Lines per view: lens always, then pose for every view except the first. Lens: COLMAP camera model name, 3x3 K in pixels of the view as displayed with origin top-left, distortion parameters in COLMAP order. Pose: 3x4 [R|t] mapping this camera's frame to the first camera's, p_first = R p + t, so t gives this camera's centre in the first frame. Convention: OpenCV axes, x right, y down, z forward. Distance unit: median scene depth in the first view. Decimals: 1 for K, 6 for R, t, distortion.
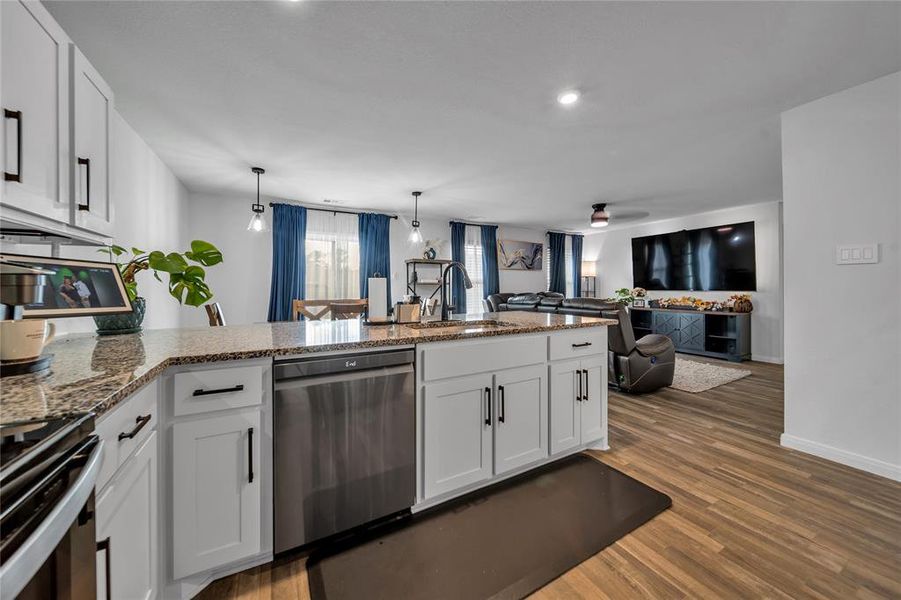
lens RADIAL K [[321.8, 0, 448.1], [0, 321.8, 290.5], [0, 0, 1]] dist [-0.000010, -0.000050]
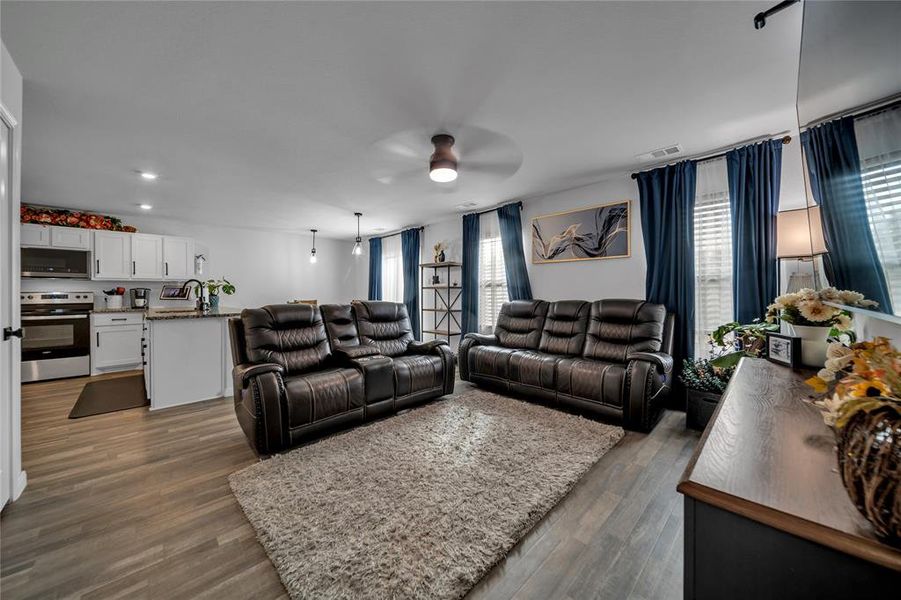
lens RADIAL K [[321.8, 0, 448.1], [0, 321.8, 290.5], [0, 0, 1]] dist [-0.000010, -0.000050]
pose [[0.268062, -0.003587, -0.963395, 0.800055], [-0.003433, 0.999983, -0.004678, -0.006577], [0.963396, 0.004561, 0.268045, 0.686343]]
